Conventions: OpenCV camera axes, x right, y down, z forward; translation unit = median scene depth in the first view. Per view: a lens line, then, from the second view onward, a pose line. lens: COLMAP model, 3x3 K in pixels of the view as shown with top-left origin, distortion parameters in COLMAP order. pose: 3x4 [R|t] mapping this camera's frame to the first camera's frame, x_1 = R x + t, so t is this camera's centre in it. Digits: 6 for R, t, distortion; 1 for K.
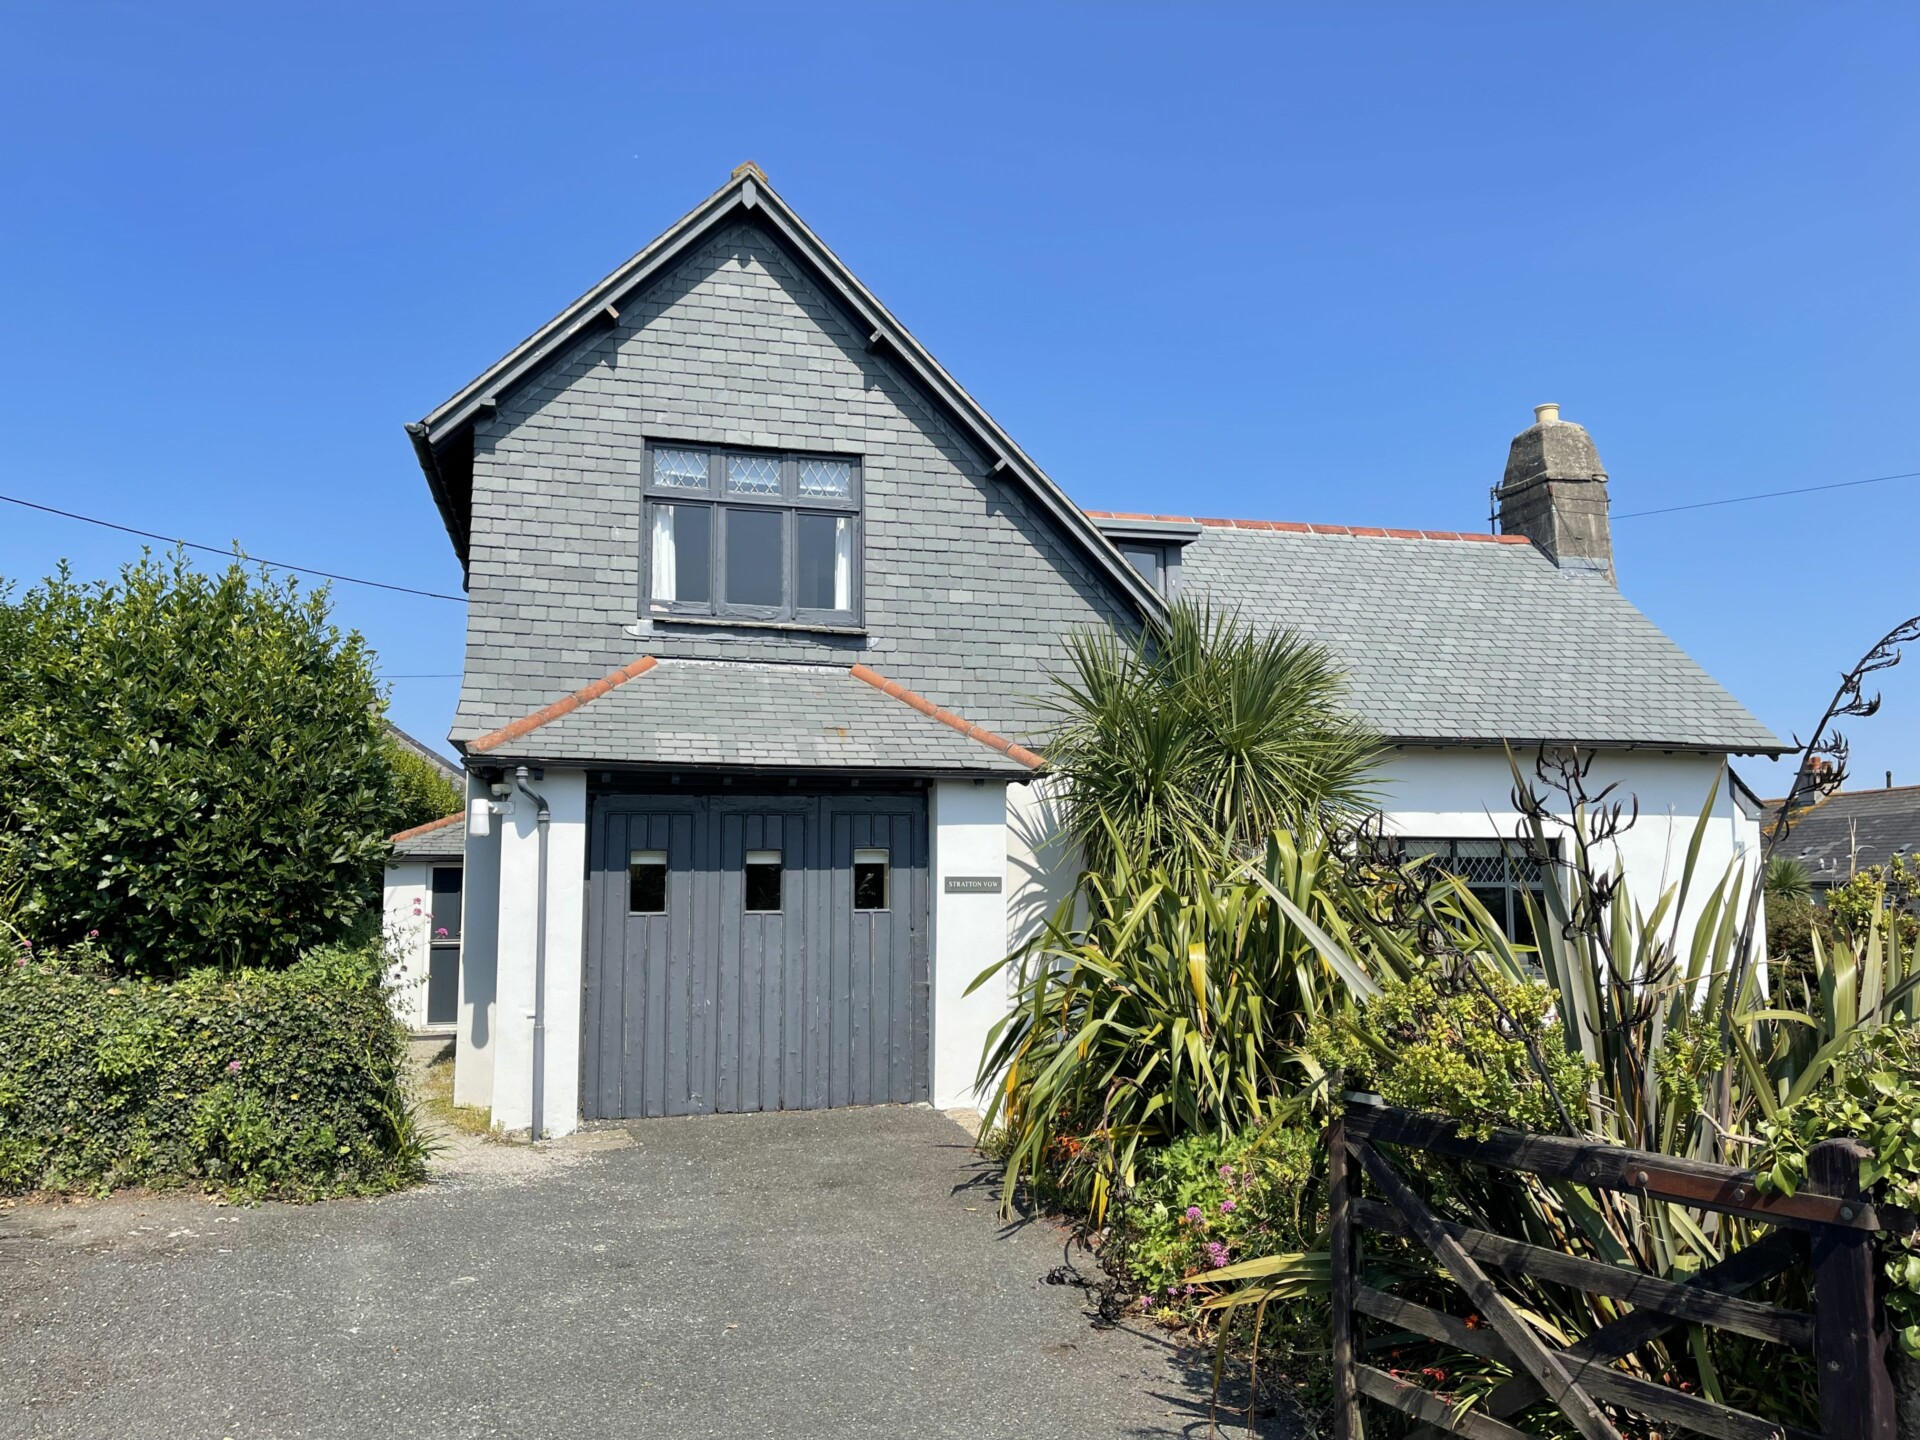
lens RADIAL K [[1473.5, 0, 961.7], [0, 1473.5, 716.9], [0, 0, 1]] dist [0.043619, -0.049509]
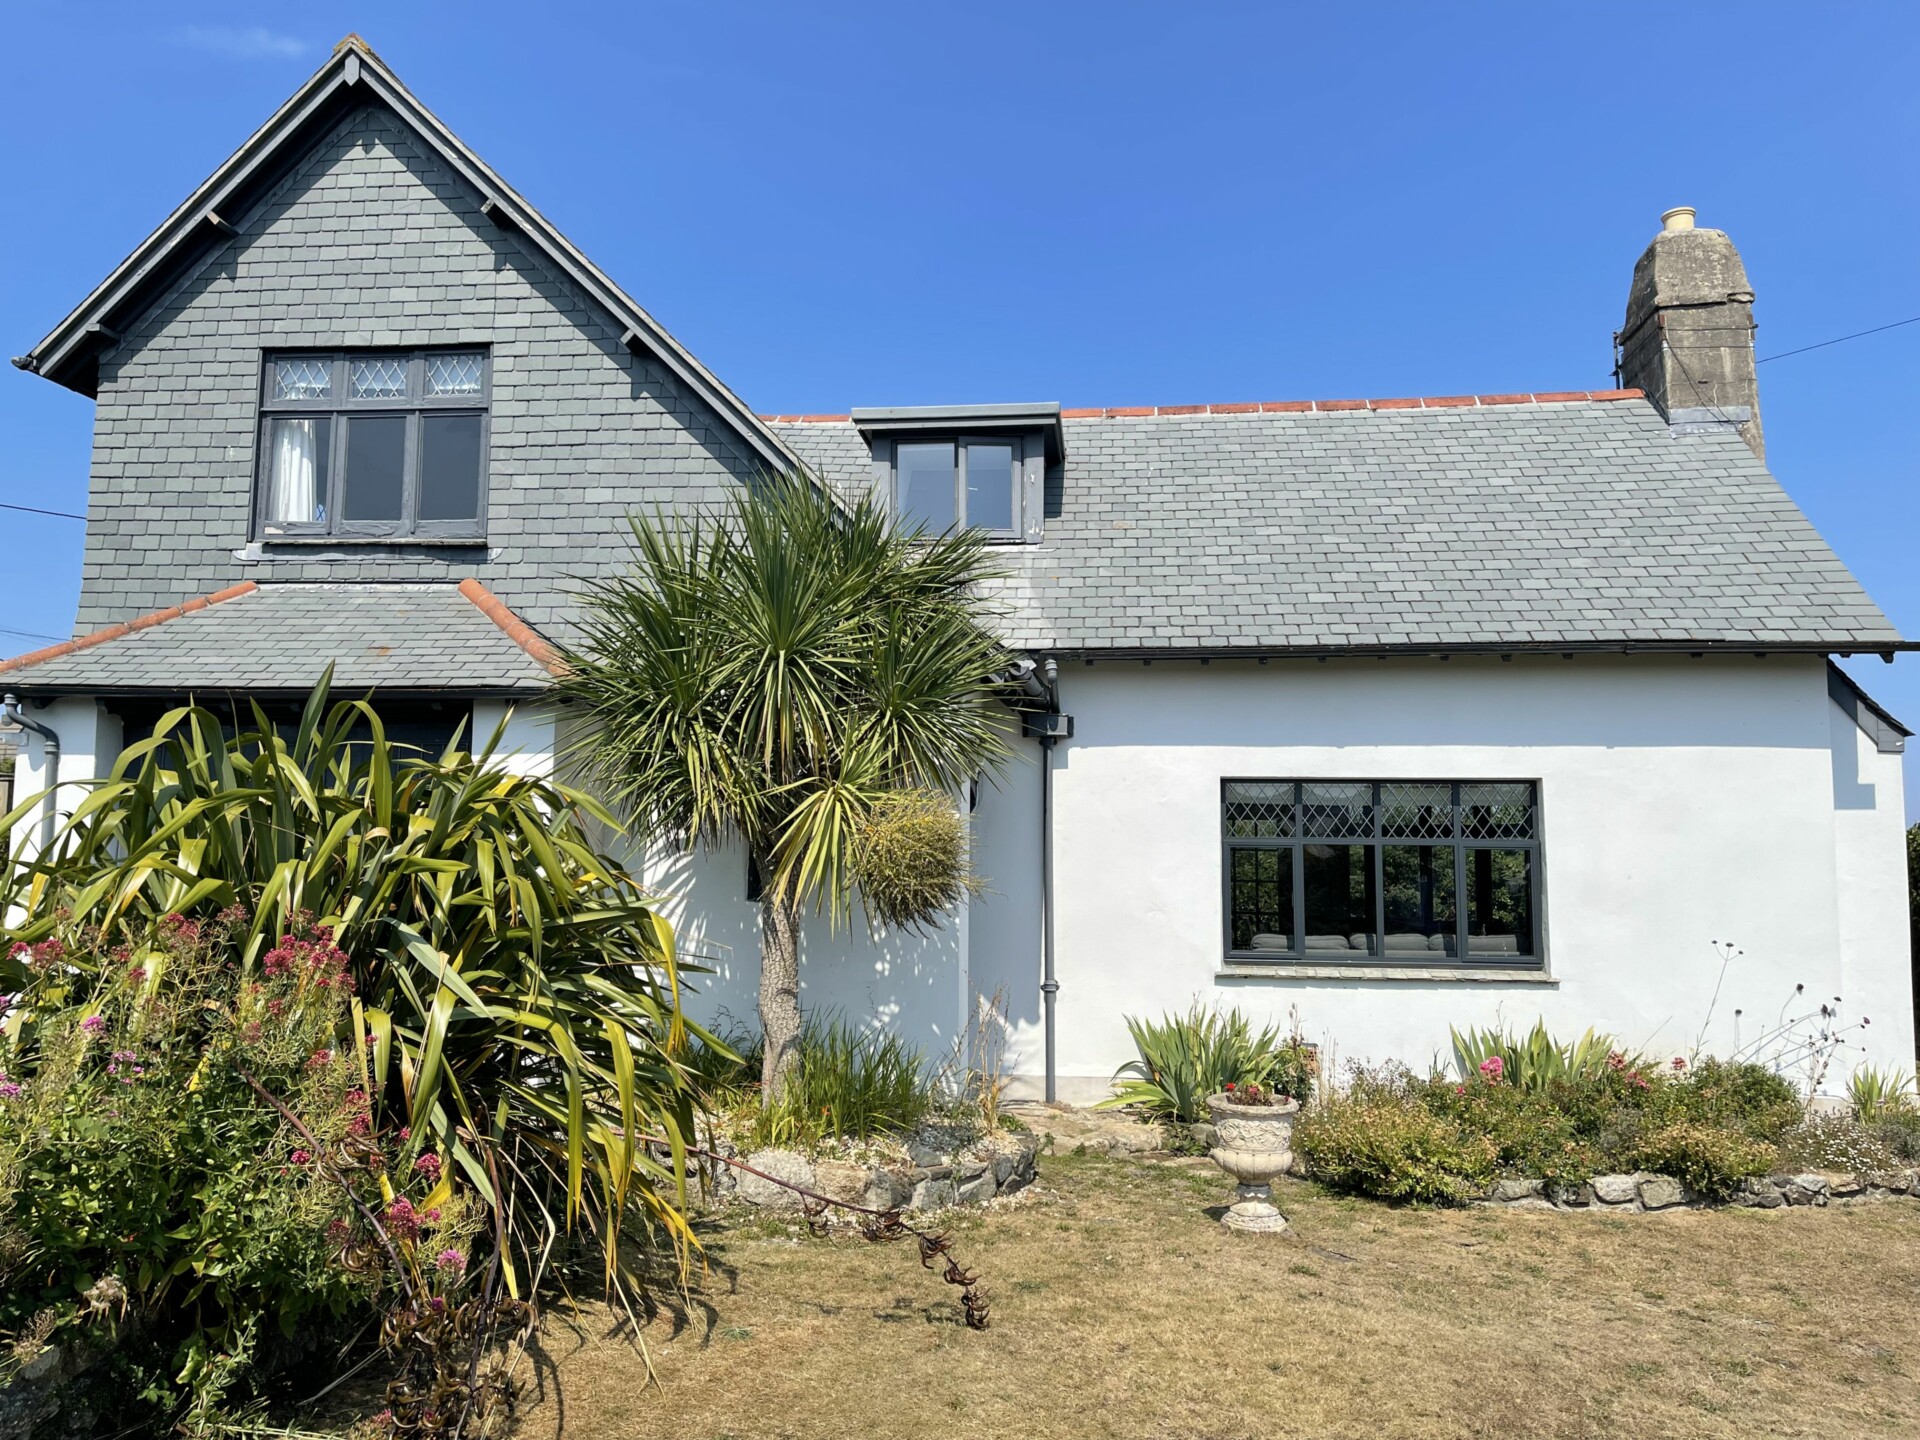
lens RADIAL K [[1473.5, 0, 948.6], [0, 1473.5, 714.4], [0, 0, 1]] dist [0.043619, -0.049509]
pose [[0.931842, -0.030476, -0.361581, 0.528585], [0.029637, 0.999530, -0.007869, 0.062549], [0.361651, -0.003384, 0.932307, 0.285487]]
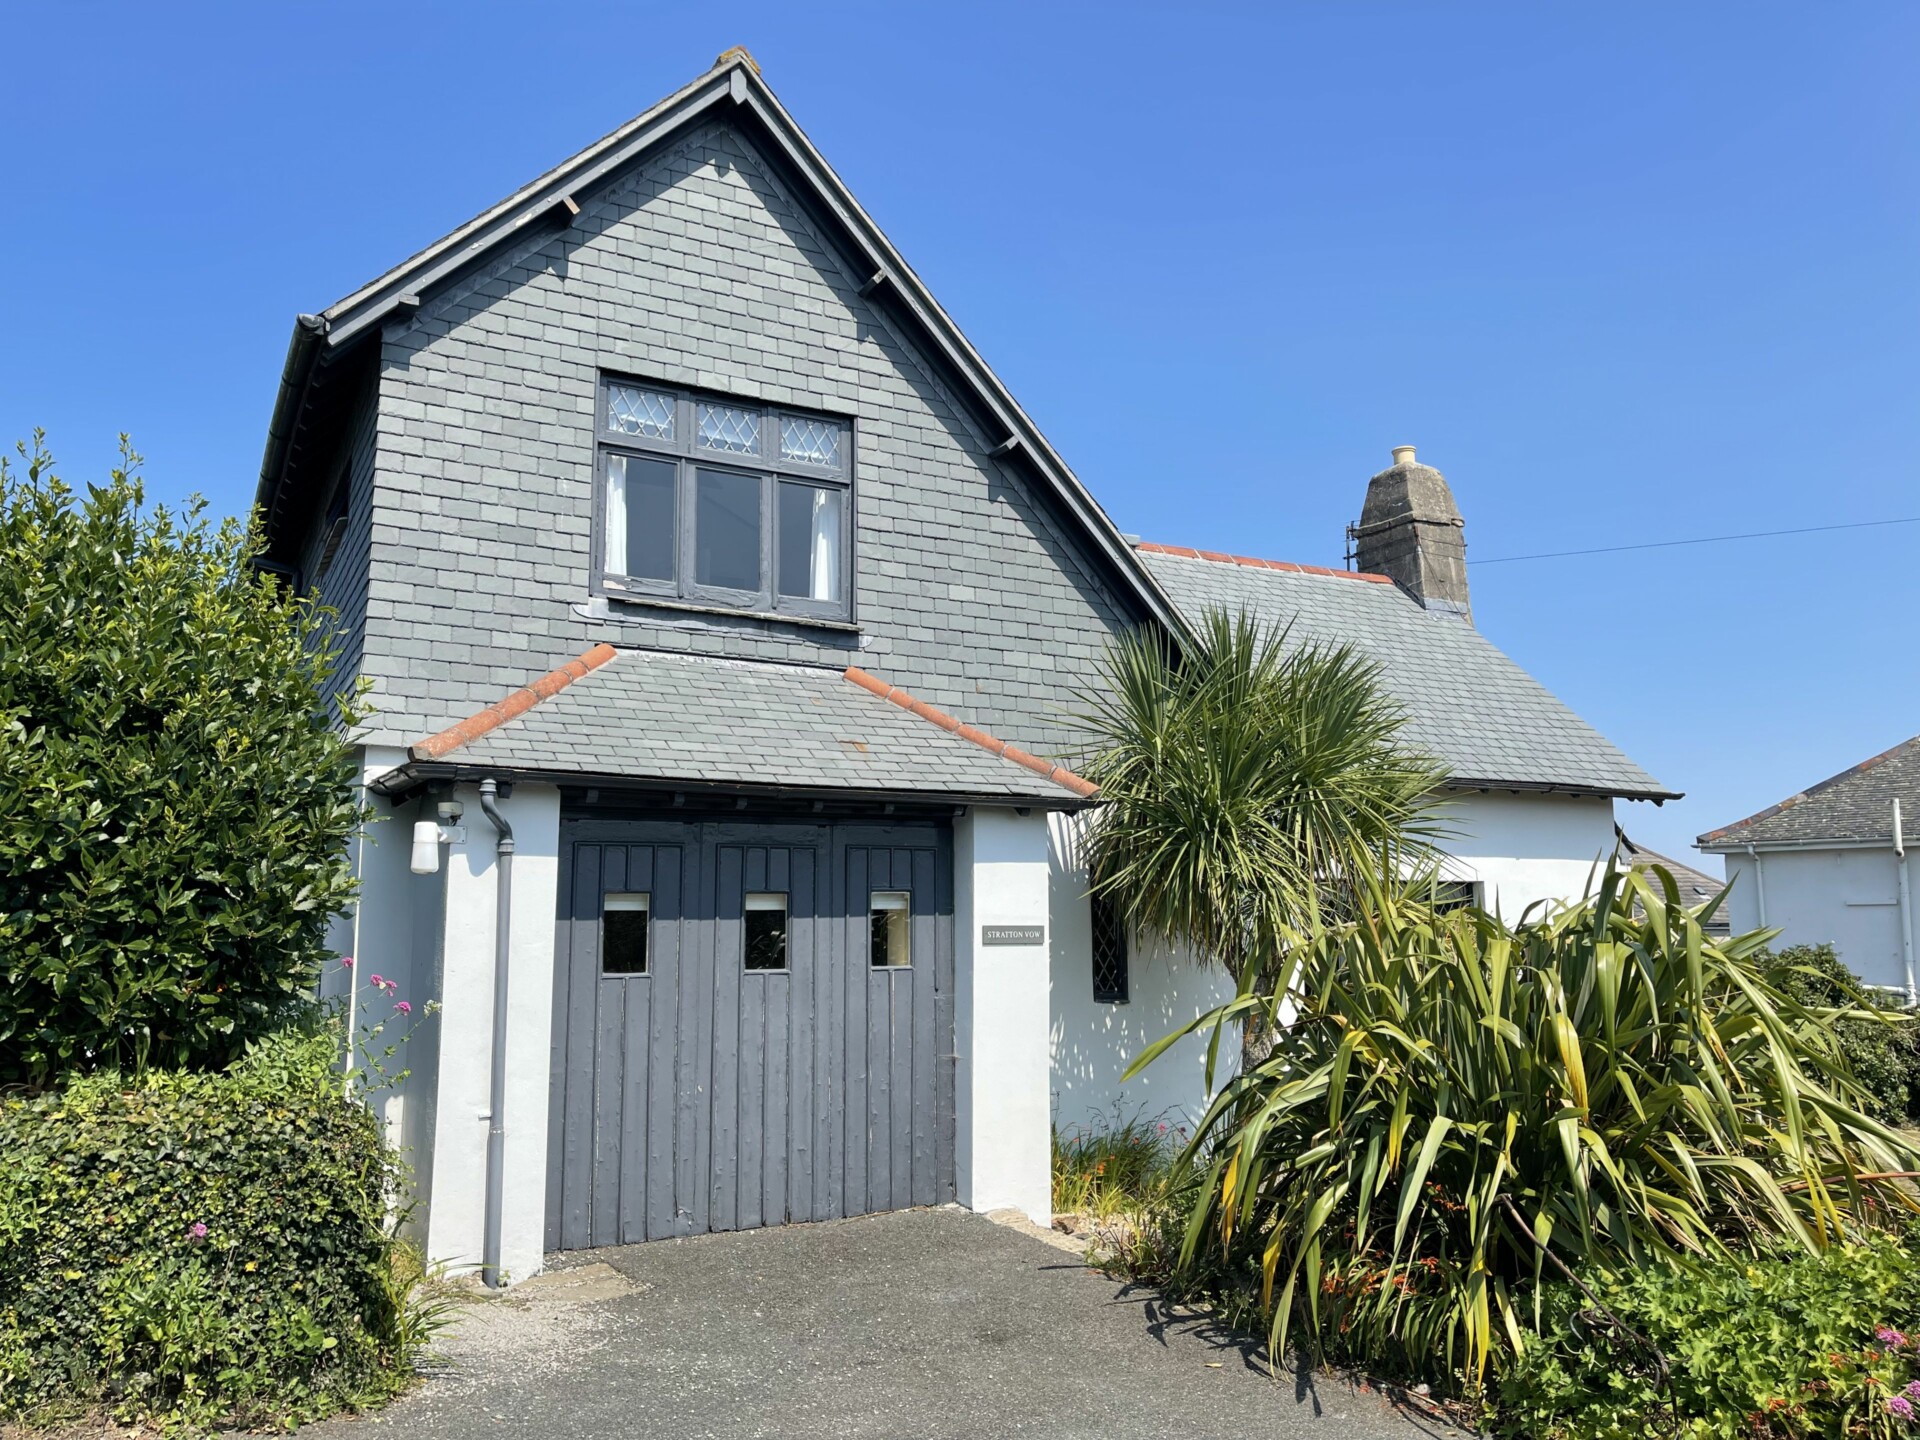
lens RADIAL K [[1473.5, 0, 974.3], [0, 1473.5, 714.4], [0, 0, 1]] dist [0.043619, -0.049509]
pose [[0.967532, 0.033173, 0.250564, -0.216041], [-0.025620, 0.999115, -0.033349, 0.017167], [-0.251449, 0.025847, 0.967525, 0.189980]]
